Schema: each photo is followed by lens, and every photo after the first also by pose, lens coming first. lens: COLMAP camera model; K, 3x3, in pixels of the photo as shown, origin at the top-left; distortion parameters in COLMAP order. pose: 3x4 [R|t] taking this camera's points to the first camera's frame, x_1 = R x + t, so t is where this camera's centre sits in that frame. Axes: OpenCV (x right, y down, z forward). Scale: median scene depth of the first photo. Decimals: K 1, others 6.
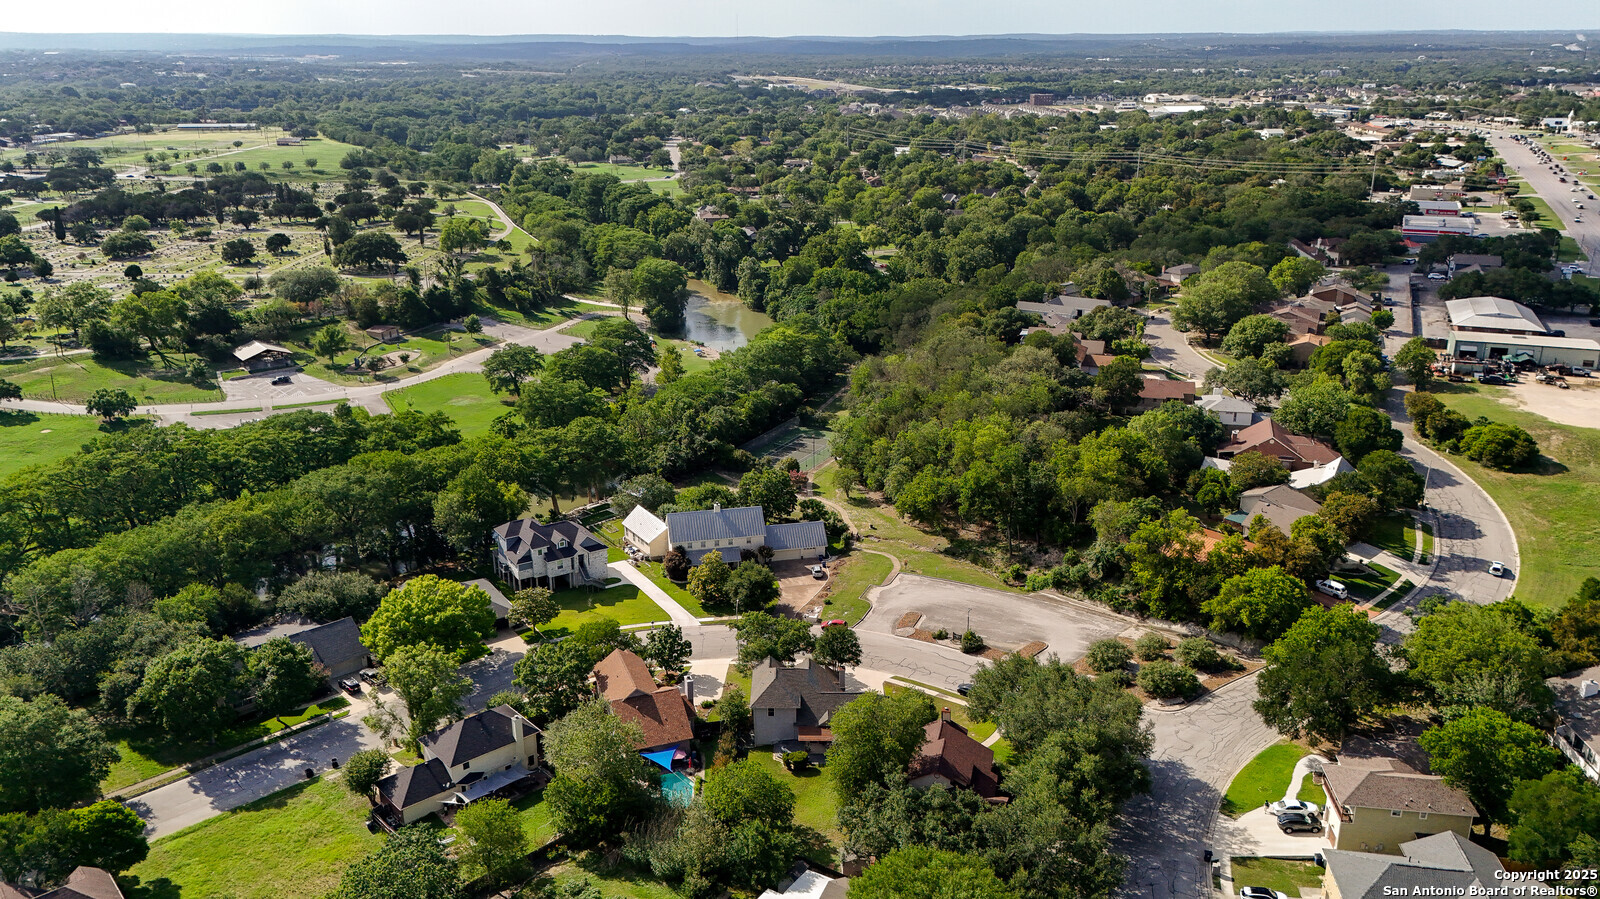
lens RADIAL K [[1196.2, 0, 800.0], [0, 1196.2, 449.5], [0, 0, 1]] dist [0.085384, -0.107443]
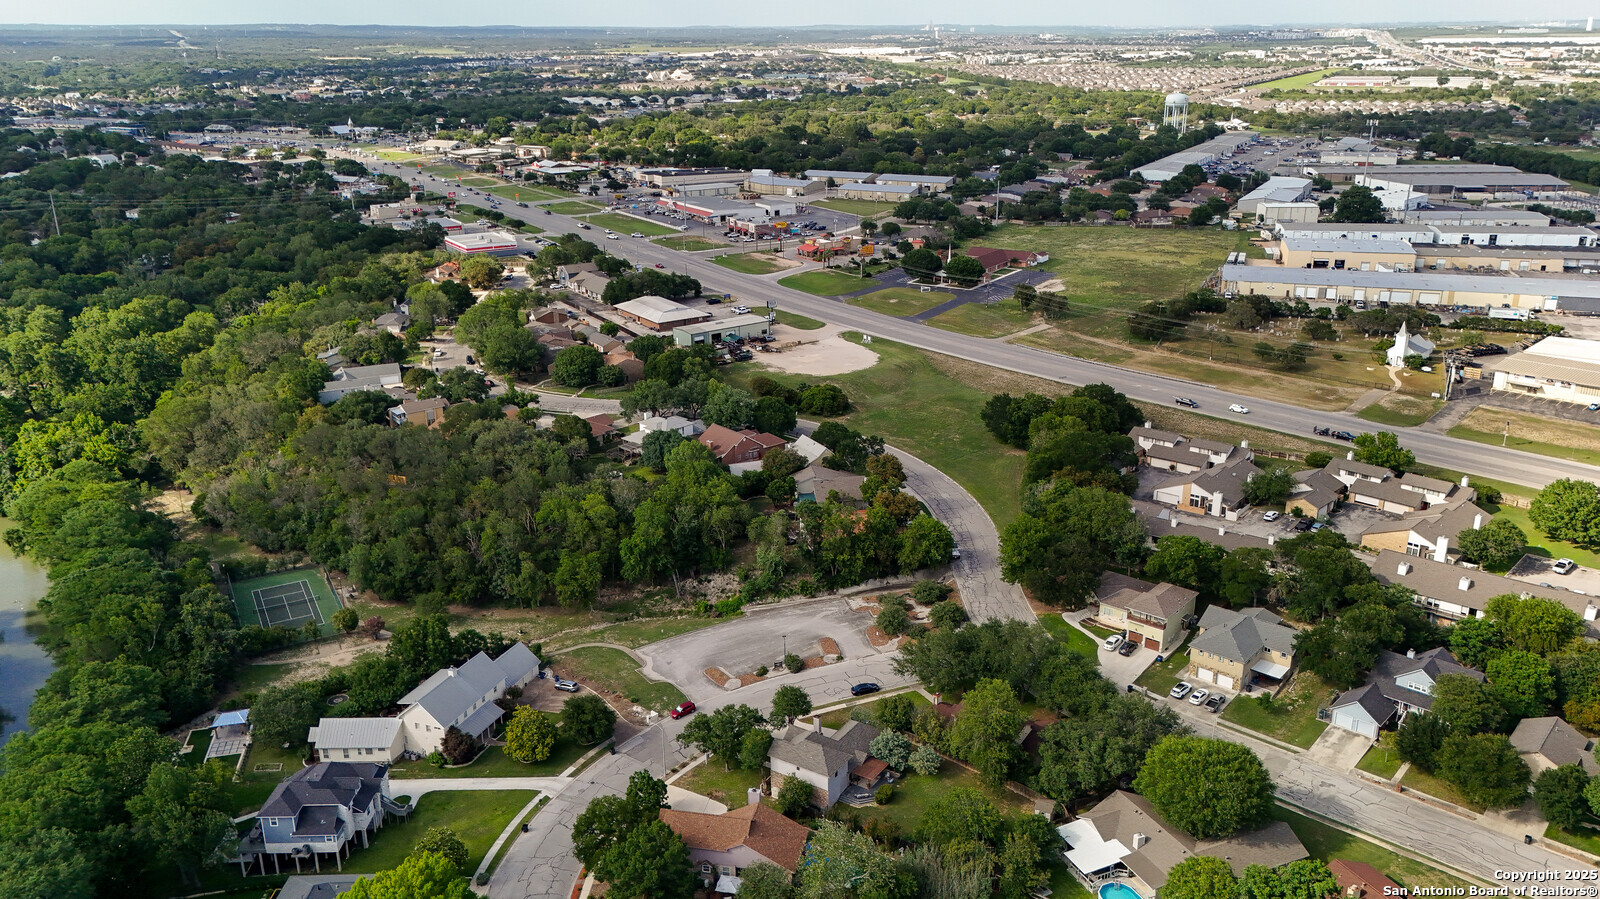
lens RADIAL K [[1218.2, 0, 800.0], [0, 1218.2, 449.5], [0, 0, 1]] dist [0.110887, -0.144174]
pose [[0.534755, -0.272258, 0.799945, -0.526209], [0.274620, 0.951279, 0.140184, -0.140562], [-0.799138, 0.144717, 0.583469, 0.201834]]
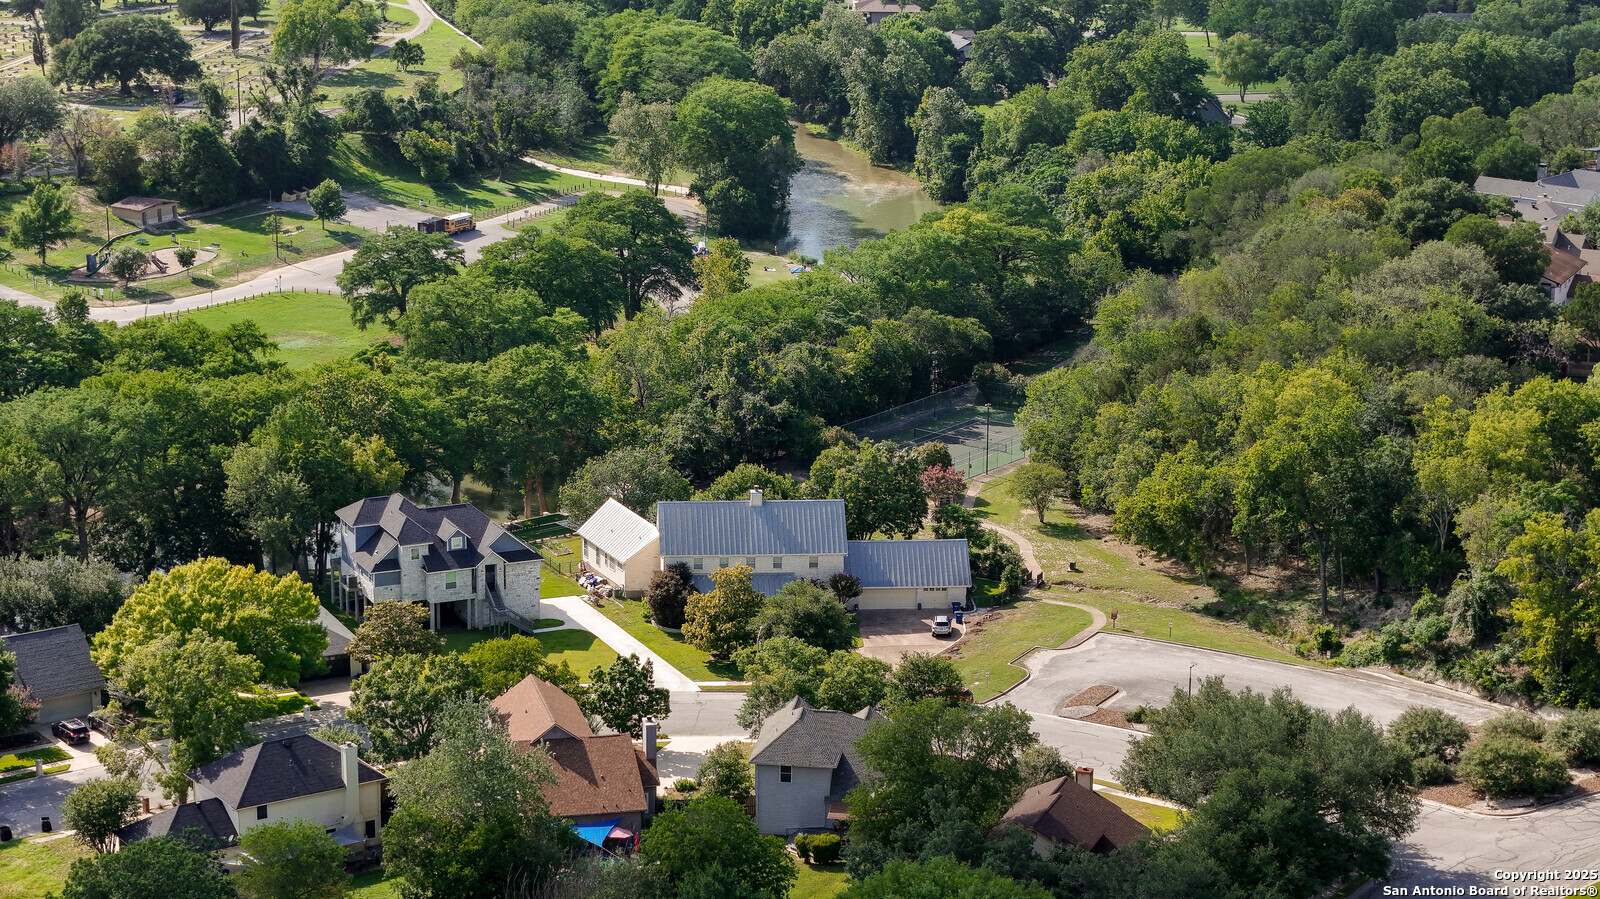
lens RADIAL K [[3205.8, 0, 800.0], [0, 3205.8, 449.5], [0, 0, 1]] dist [-0.389438, 3.005438]
pose [[0.992084, 0.043709, -0.117727, 0.093574], [-0.051900, 0.996373, -0.067438, 0.102571], [0.114352, 0.073014, 0.990754, -0.304520]]
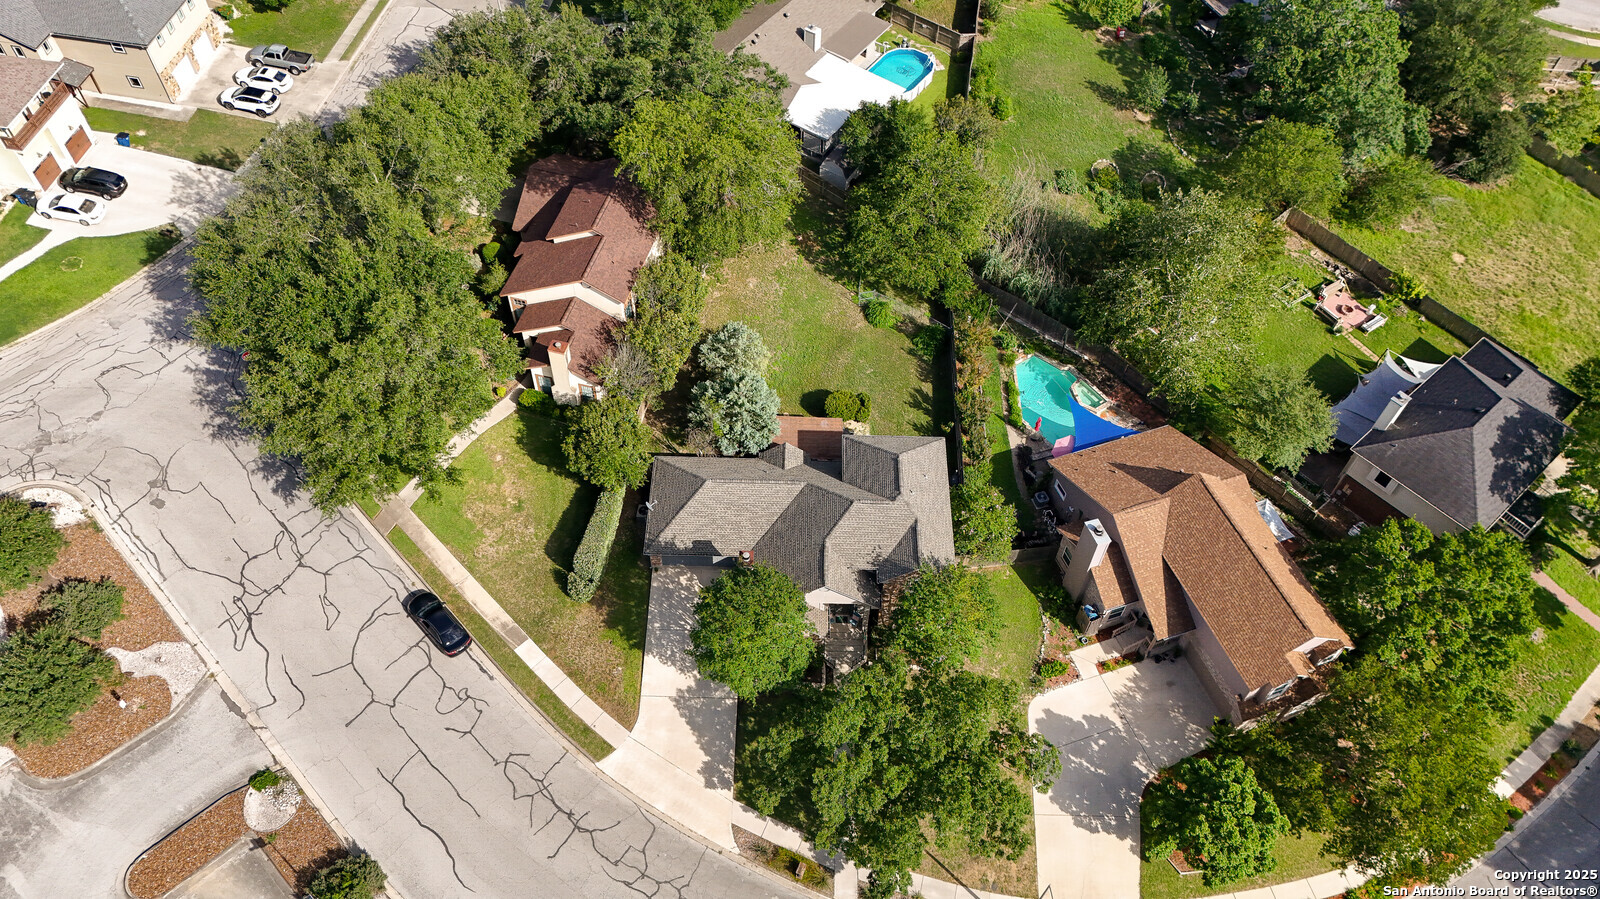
lens RADIAL K [[1196.7, 0, 778.3], [0, 1196.7, 453.0], [0, 0, 1]] dist [0.077355, -0.084214]
pose [[-0.999631, -0.026167, -0.007294, 0.018030], [-0.015377, 0.323716, 0.946029, -0.149117], [-0.022394, 0.945792, -0.323999, 0.709186]]
